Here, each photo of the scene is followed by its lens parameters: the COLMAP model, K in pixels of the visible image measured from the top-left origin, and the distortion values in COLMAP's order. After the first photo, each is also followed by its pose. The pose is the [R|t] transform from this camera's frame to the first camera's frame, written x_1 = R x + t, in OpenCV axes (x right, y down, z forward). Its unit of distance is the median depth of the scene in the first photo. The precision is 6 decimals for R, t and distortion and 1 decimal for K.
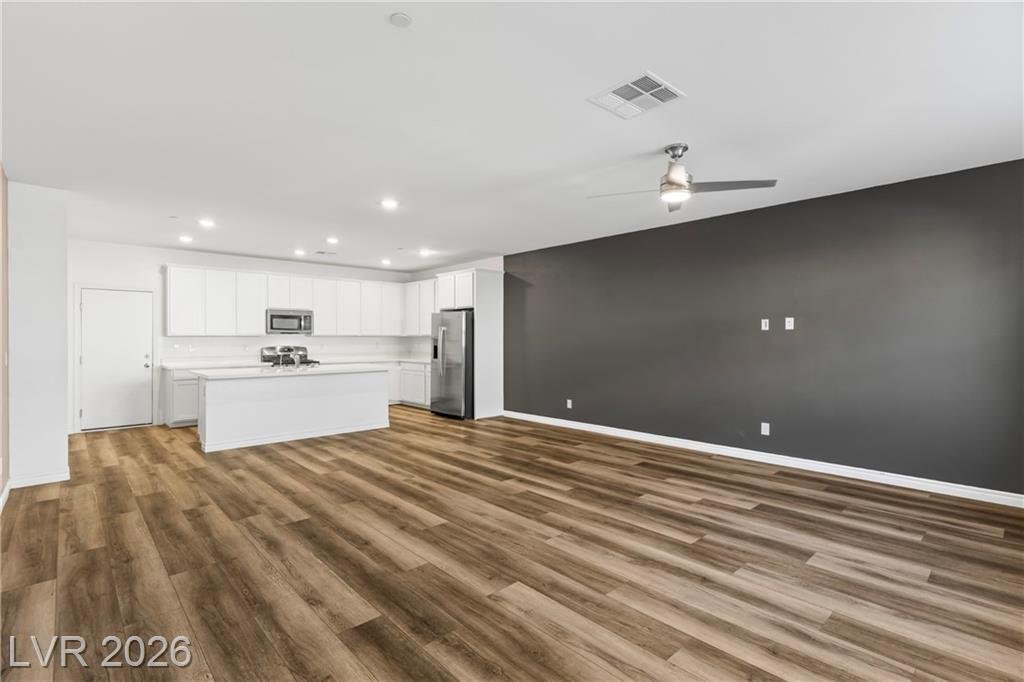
lens RADIAL K [[483.1, 0, 513.0], [0, 483.1, 335.7], [0, 0, 1]] dist [0.000889, 0.000201]
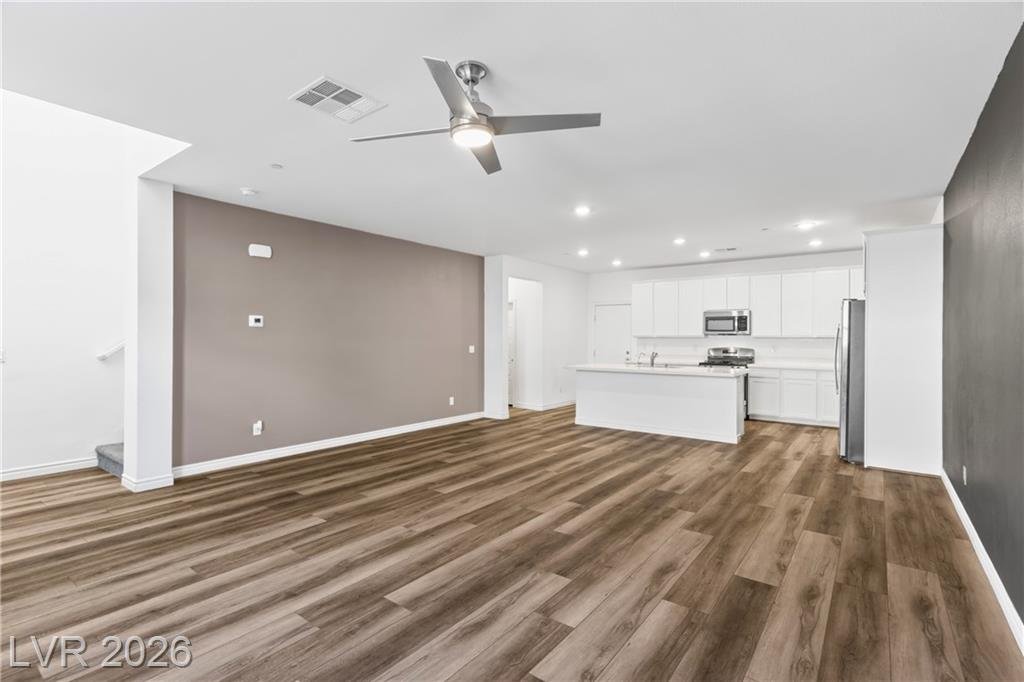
lens RADIAL K [[483.1, 0, 513.0], [0, 483.1, 335.7], [0, 0, 1]] dist [0.000889, 0.000201]
pose [[0.177404, -0.005479, -0.984123, 0.949153], [0.001562, 0.999985, -0.005286, 0.003824], [0.984137, -0.000599, 0.177410, 0.850535]]
